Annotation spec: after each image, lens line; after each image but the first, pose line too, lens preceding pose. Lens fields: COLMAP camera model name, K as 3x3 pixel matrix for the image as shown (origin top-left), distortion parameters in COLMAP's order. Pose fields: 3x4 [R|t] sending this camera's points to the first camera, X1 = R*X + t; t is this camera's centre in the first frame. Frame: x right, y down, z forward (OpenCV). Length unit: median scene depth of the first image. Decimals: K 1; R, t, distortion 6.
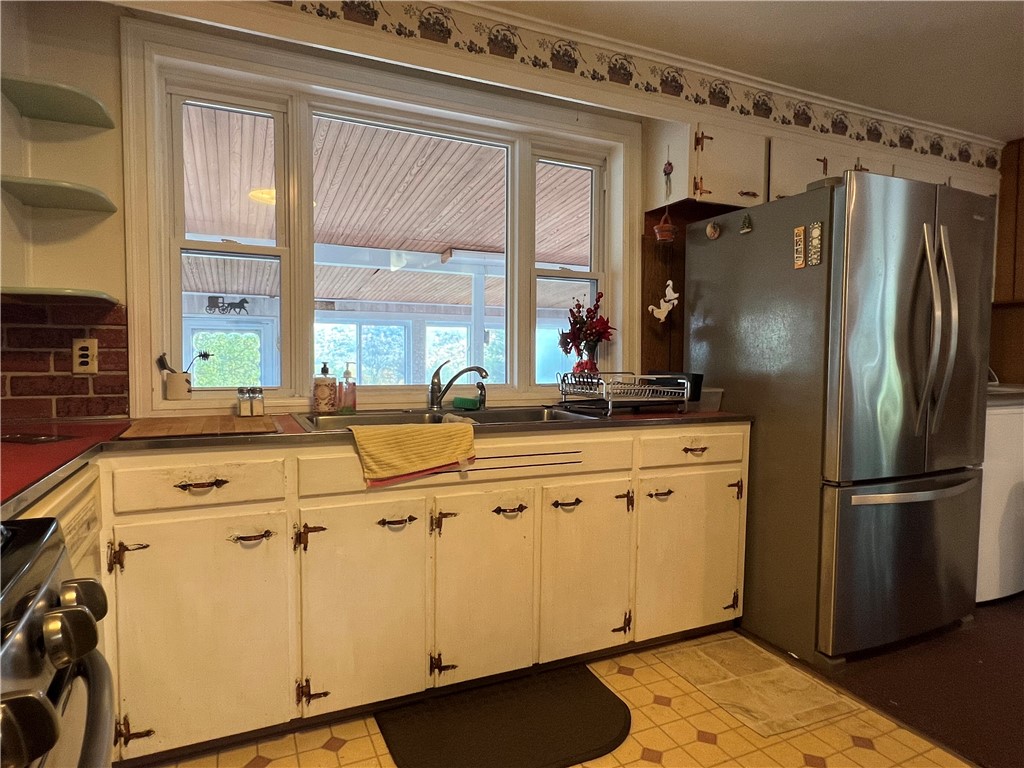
lens RADIAL K [[596.9, 0, 507.8], [0, 596.9, 385.9], [0, 0, 1]] dist [0.002866, -0.000116]
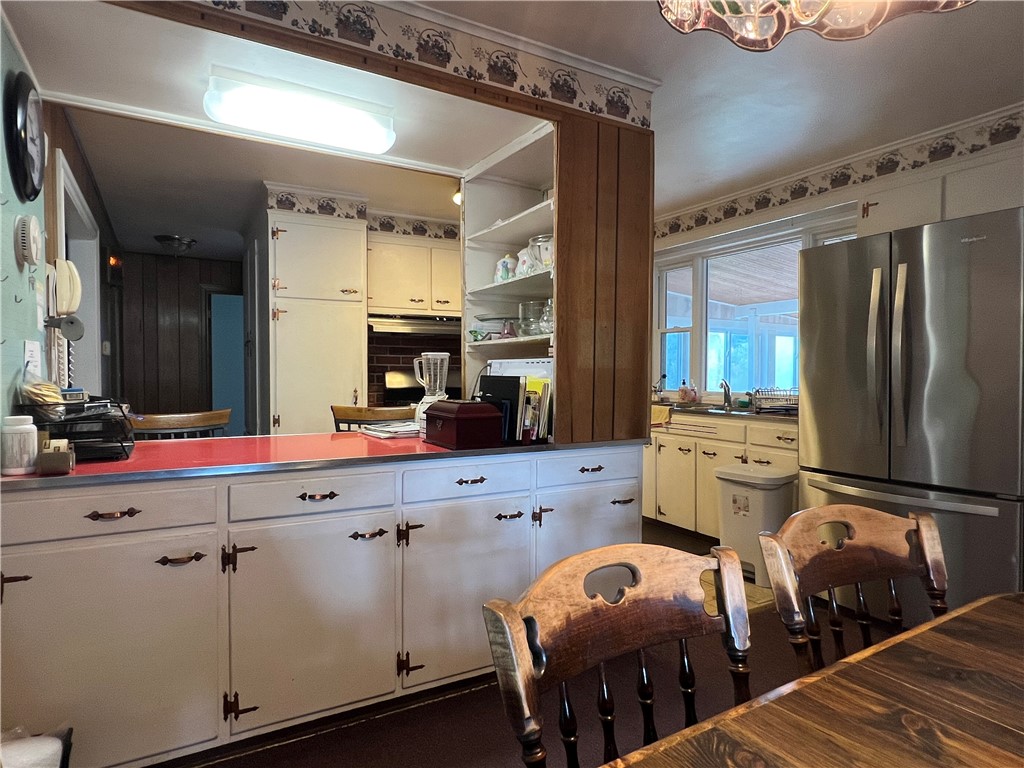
lens RADIAL K [[596.9, 0, 507.8], [0, 596.9, 385.9], [0, 0, 1]] dist [0.002866, -0.000116]
pose [[0.092807, 0.018058, -0.995520, 1.646402], [-0.044802, 0.998899, 0.013942, -0.015803], [0.994676, 0.043308, 0.093514, 0.139547]]
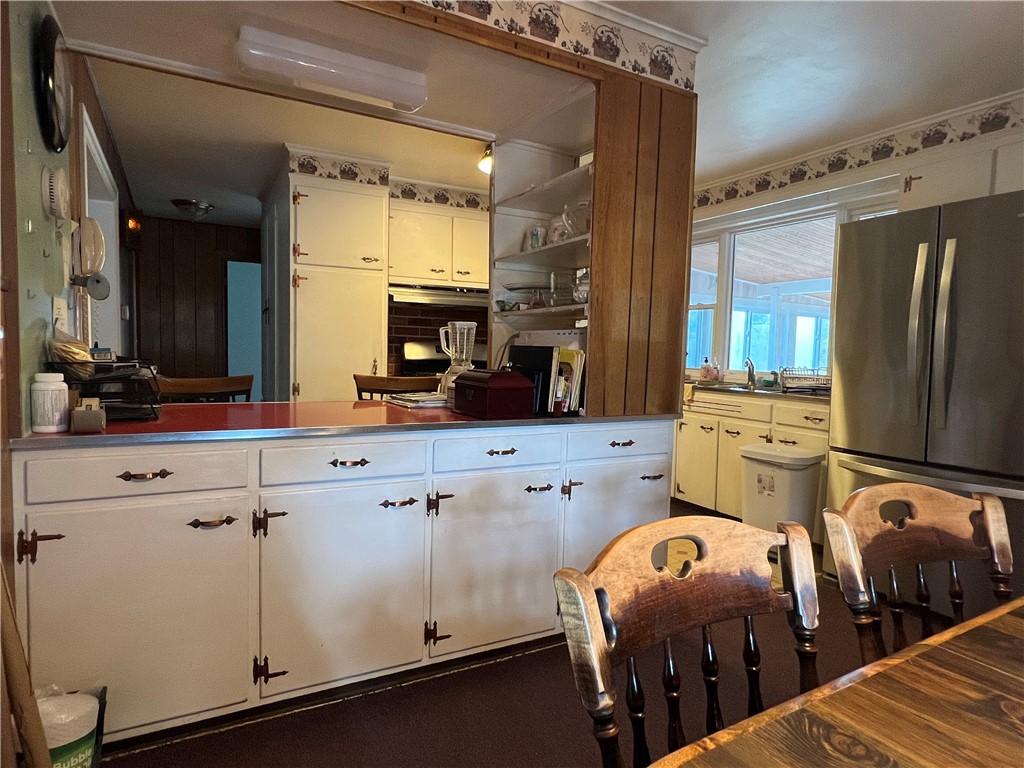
lens RADIAL K [[596.9, 0, 507.8], [0, 596.9, 385.9], [0, 0, 1]] dist [0.002866, -0.000116]
pose [[0.078428, 0.058578, -0.995197, 1.622309], [-0.067255, 0.996309, 0.053343, -0.002974], [0.994649, 0.062748, 0.082078, 0.105861]]
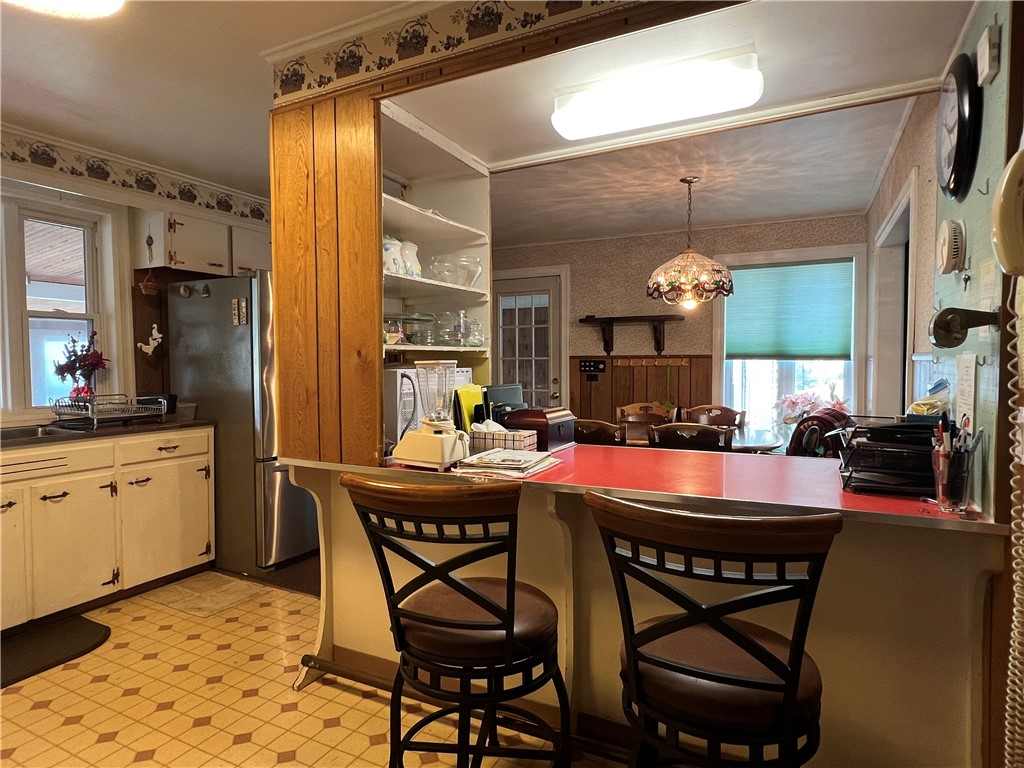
lens RADIAL K [[596.7, 0, 497.4], [0, 596.7, 385.1], [0, 0, 1]] dist [-0.001385, 0.001715]
pose [[0.790289, -0.034809, 0.611744, 0.061907], [0.036685, 0.999282, 0.009468, -0.027823], [-0.611635, 0.014959, 0.790999, -0.589111]]
